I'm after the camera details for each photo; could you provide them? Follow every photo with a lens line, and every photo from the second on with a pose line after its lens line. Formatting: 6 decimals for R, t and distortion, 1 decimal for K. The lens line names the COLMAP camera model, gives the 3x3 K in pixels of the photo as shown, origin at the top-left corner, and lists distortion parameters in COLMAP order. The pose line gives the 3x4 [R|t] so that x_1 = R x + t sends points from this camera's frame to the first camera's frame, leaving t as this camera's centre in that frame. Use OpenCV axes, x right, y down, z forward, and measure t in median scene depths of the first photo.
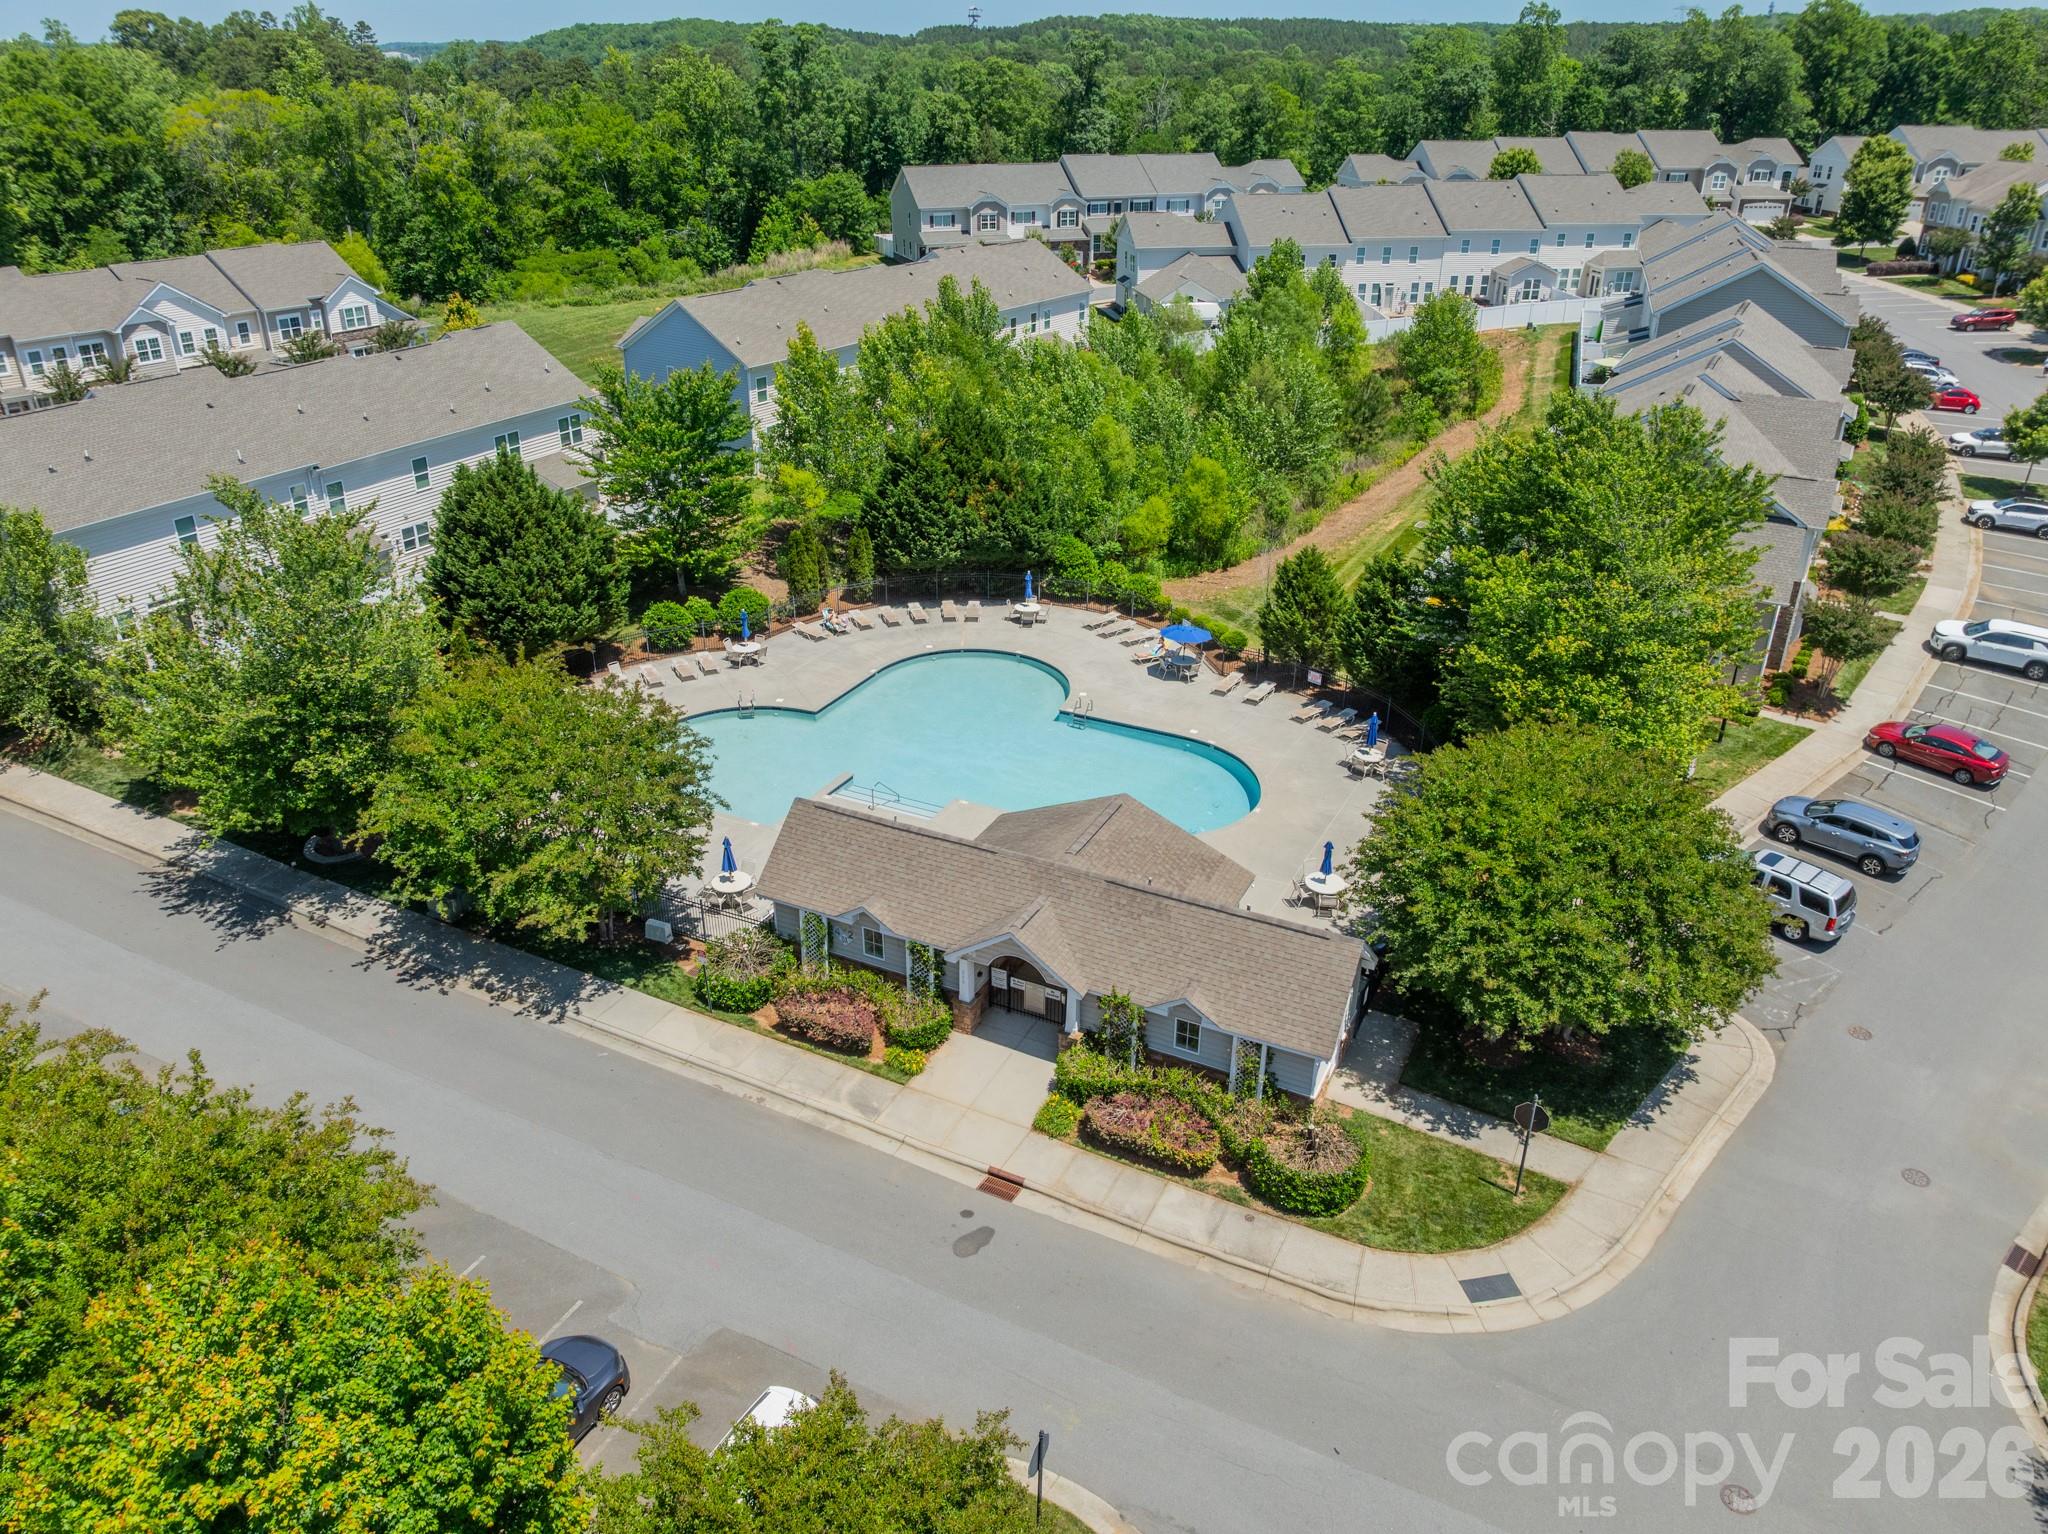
lens RADIAL K [[1446.3, 0, 1023.8], [0, 1446.3, 763.8], [0, 0, 1]] dist [-0.021540, -0.005412]
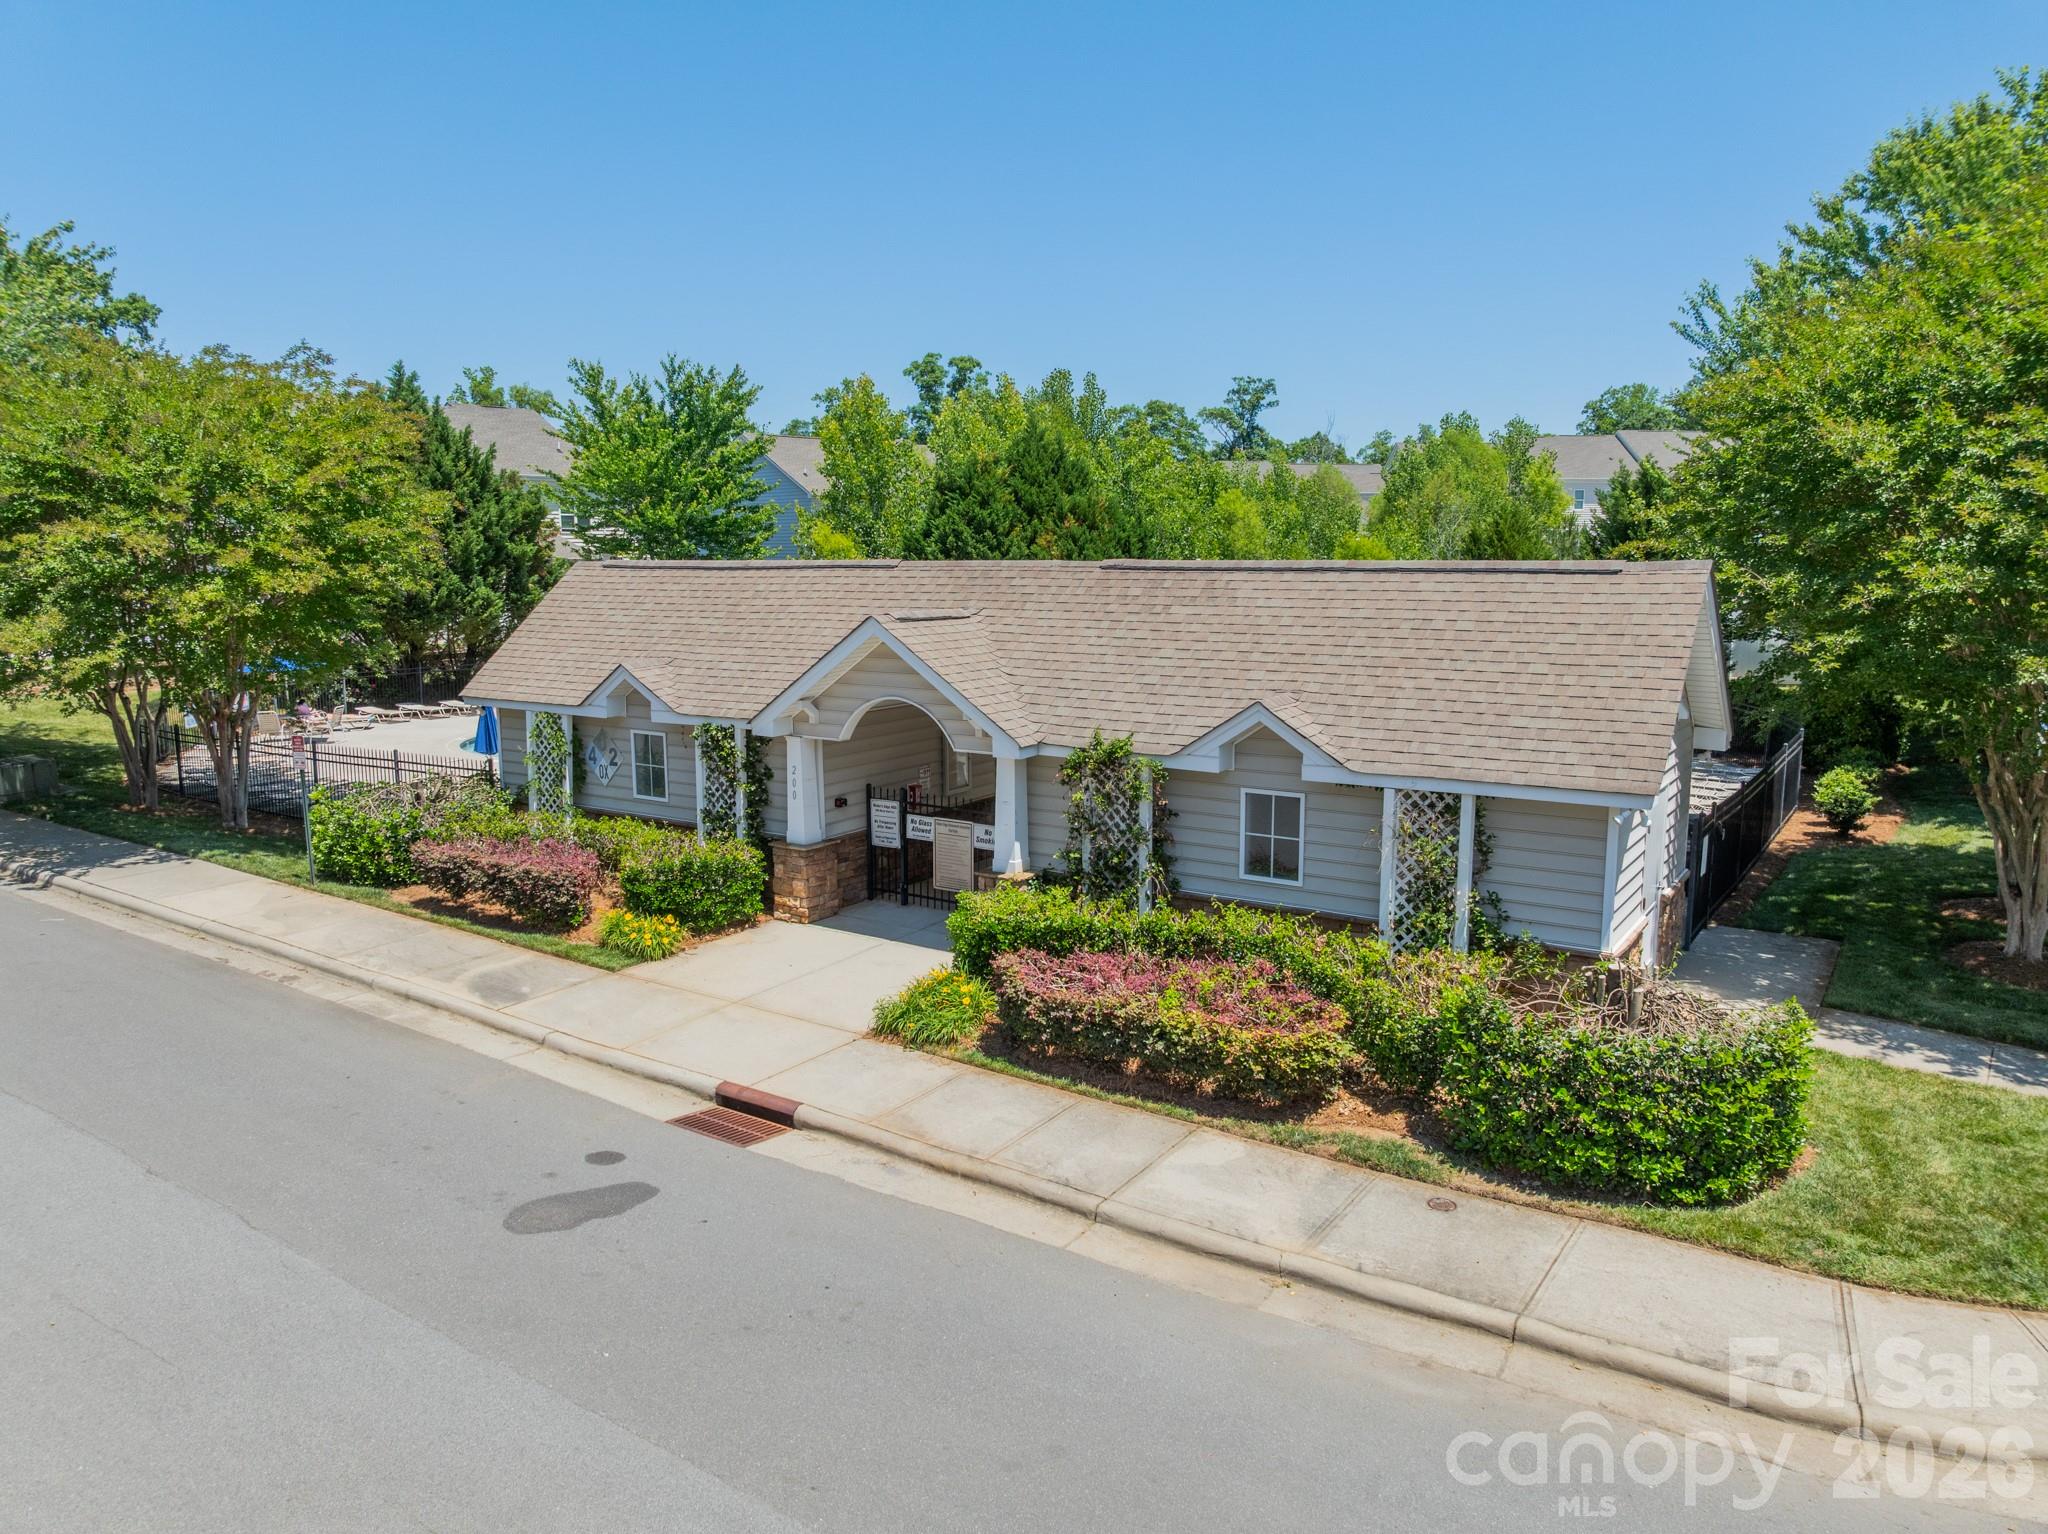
lens RADIAL K [[1446.3, 0, 1024.2], [0, 1446.3, 769.8], [0, 0, 1]] dist [-0.021540, -0.005412]
pose [[0.991947, 0.015794, -0.125668, 0.097660], [-0.053693, 0.951066, -0.304288, 0.306891], [0.114713, 0.308585, 0.944254, 0.621333]]
